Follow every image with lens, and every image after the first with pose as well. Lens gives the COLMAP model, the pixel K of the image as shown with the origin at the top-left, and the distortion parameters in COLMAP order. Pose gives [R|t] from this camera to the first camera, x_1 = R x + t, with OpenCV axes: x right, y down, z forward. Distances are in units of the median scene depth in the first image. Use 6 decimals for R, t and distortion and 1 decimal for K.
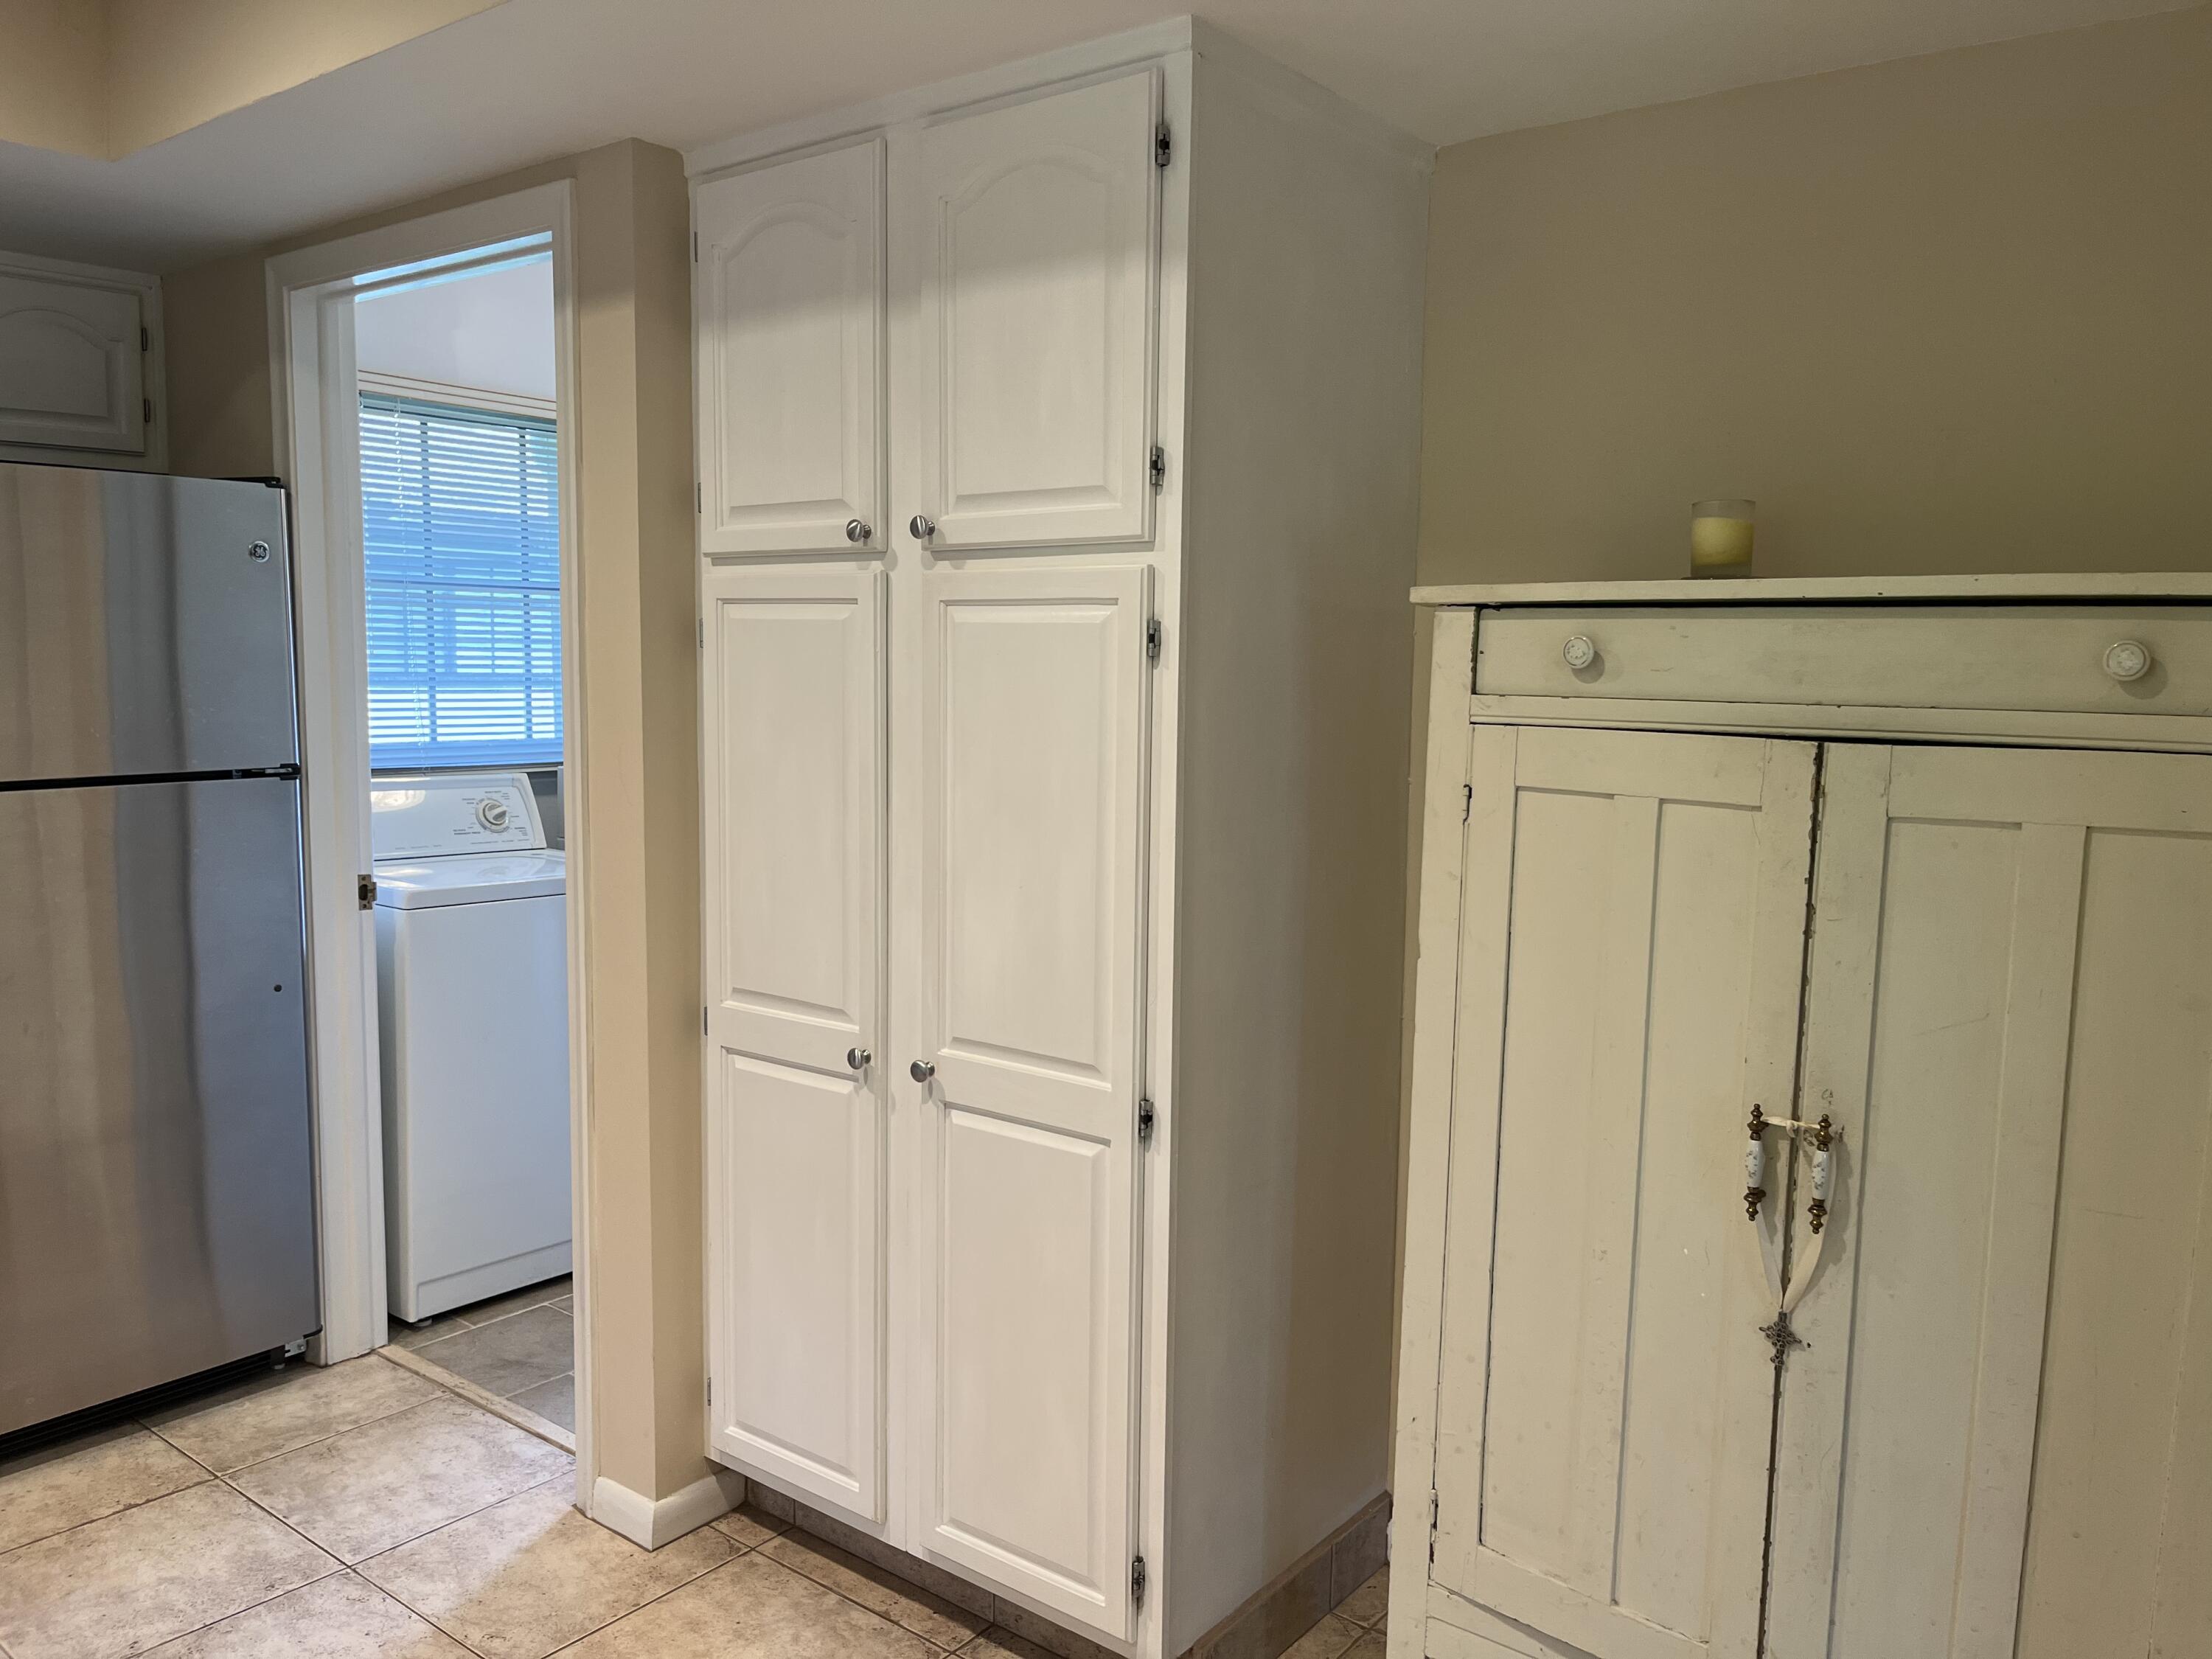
lens RADIAL K [[1700.0, 0, 1106.0], [0, 1700.0, 829.5], [0, 0, 1]] dist [-0.010923, -0.011976]
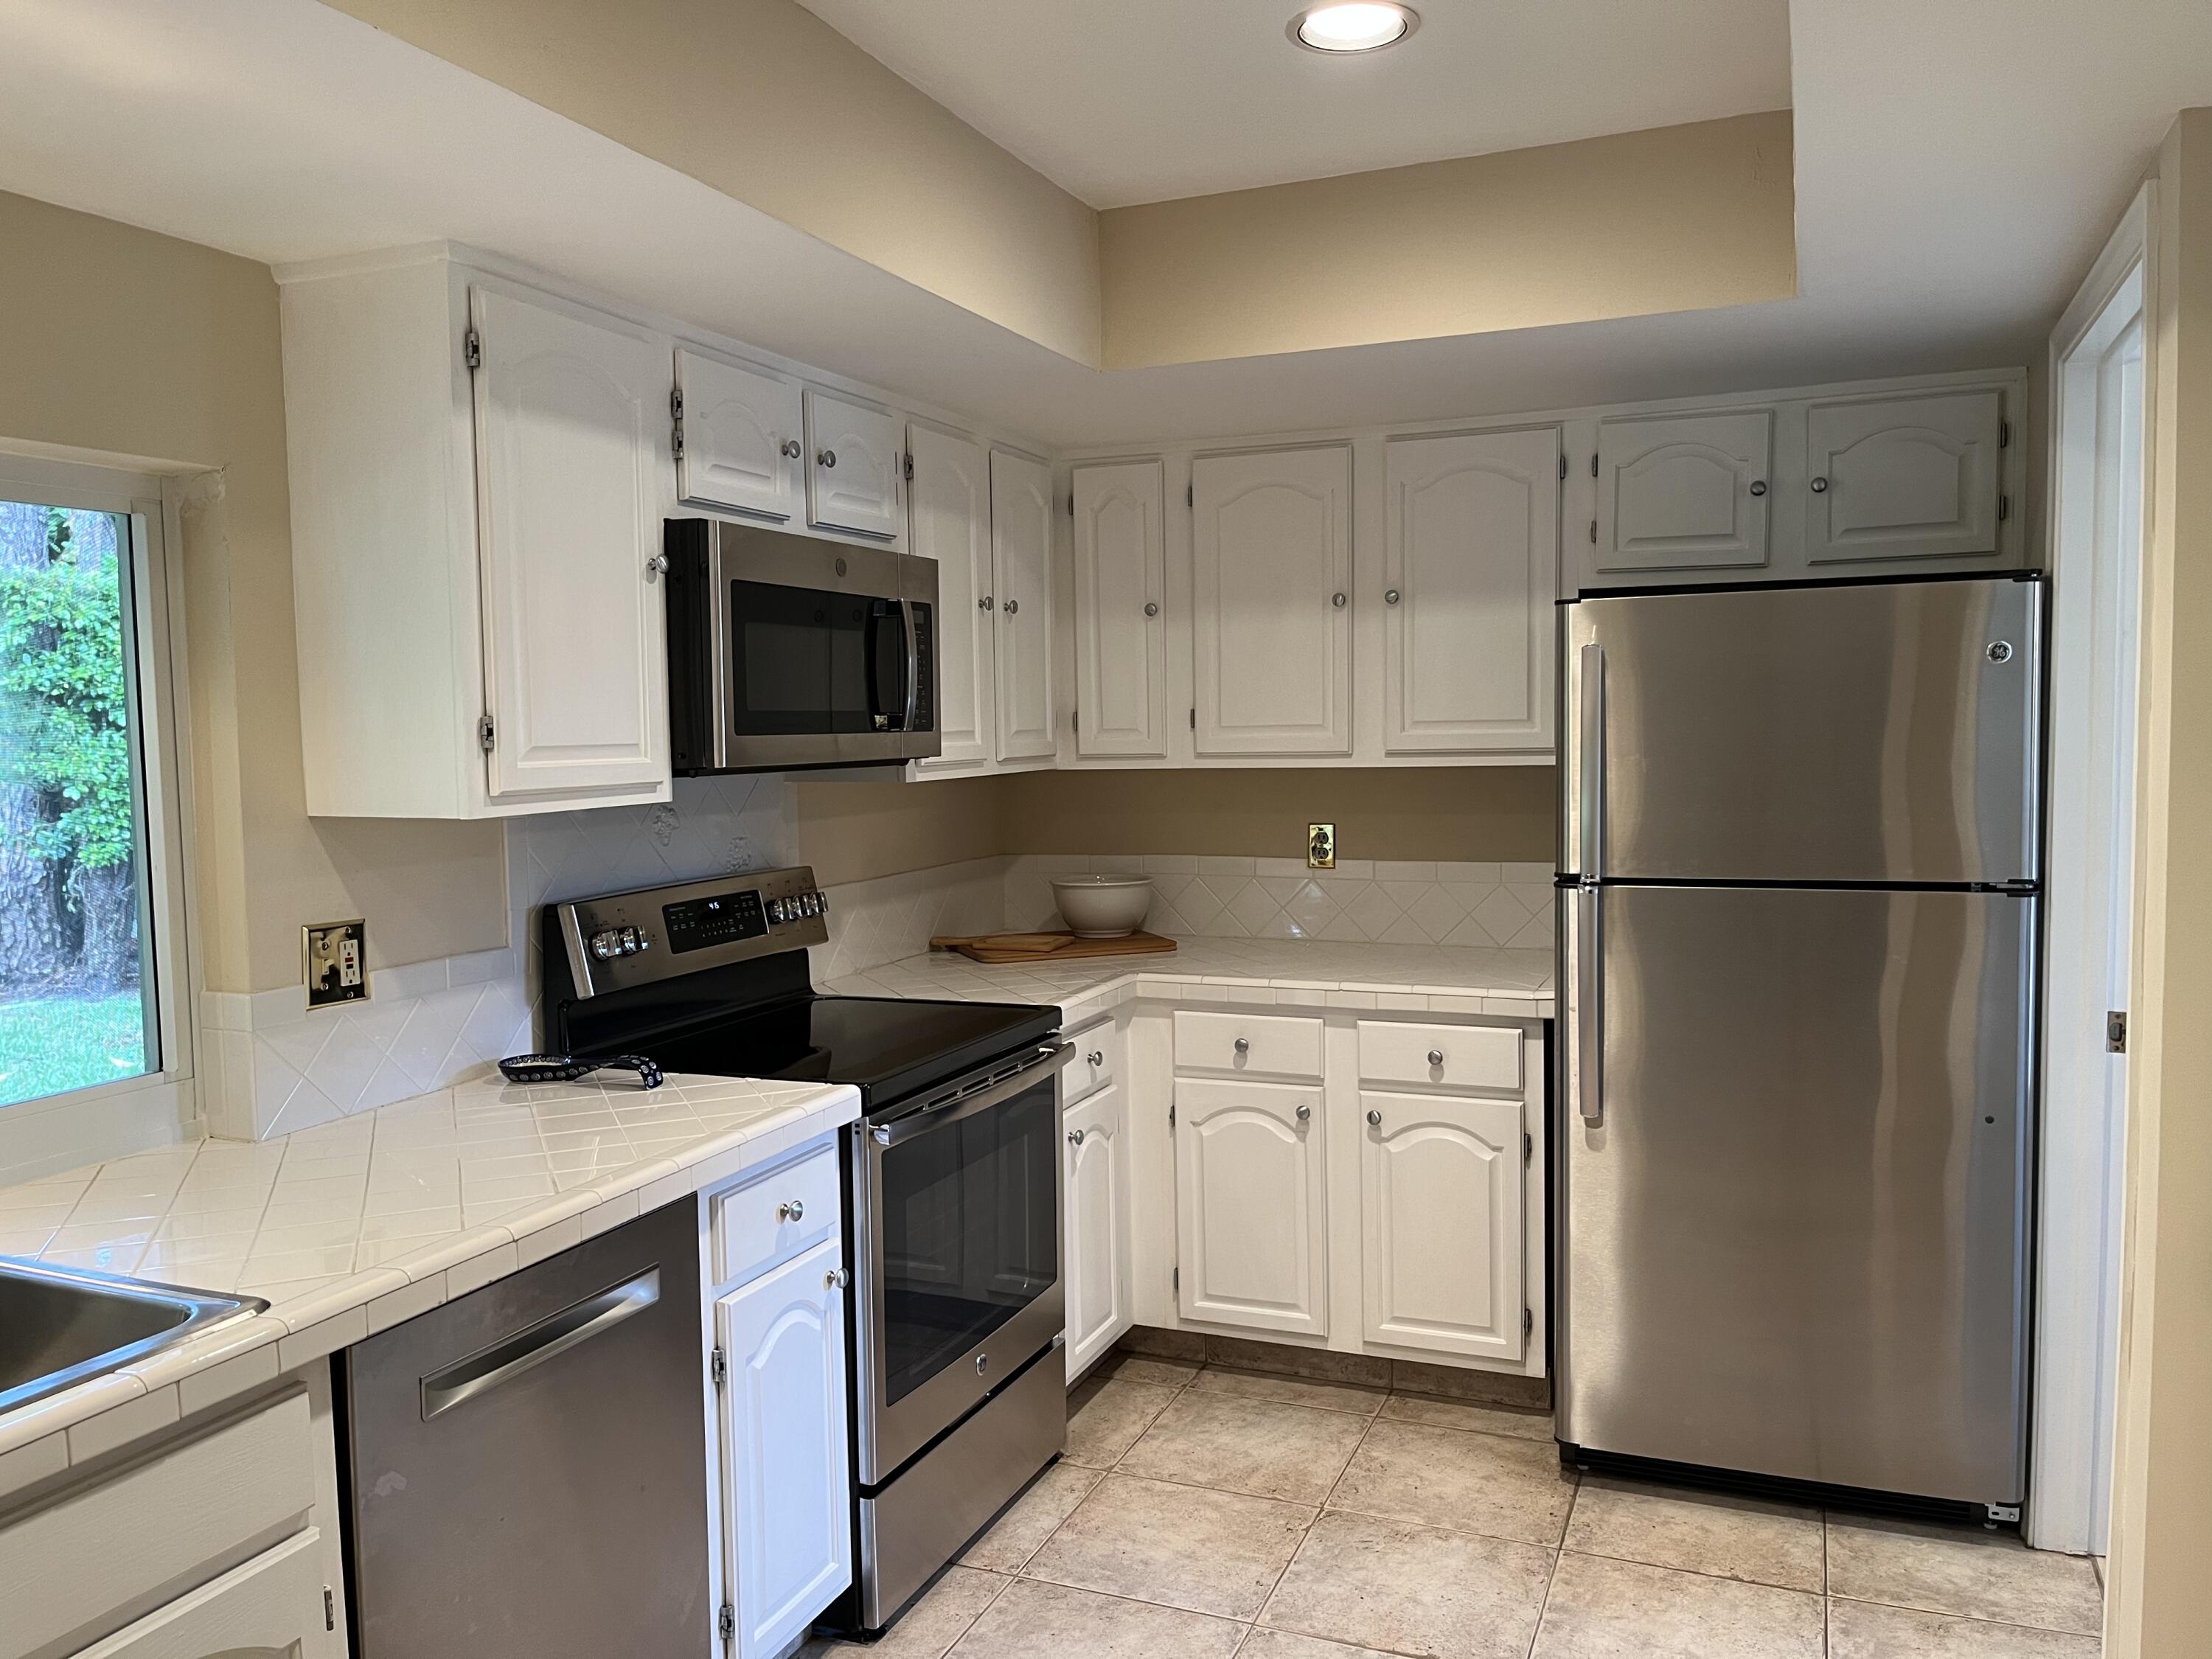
lens RADIAL K [[1685.3, 0, 1106.0], [0, 1685.3, 829.5], [0, 0, 1]] dist [0.044534, -0.088455]
pose [[0.270788, 0.046653, -0.961508, 0.272961], [-0.086976, 0.995925, 0.023828, -0.045673], [0.958702, 0.077176, 0.273743, 0.276522]]
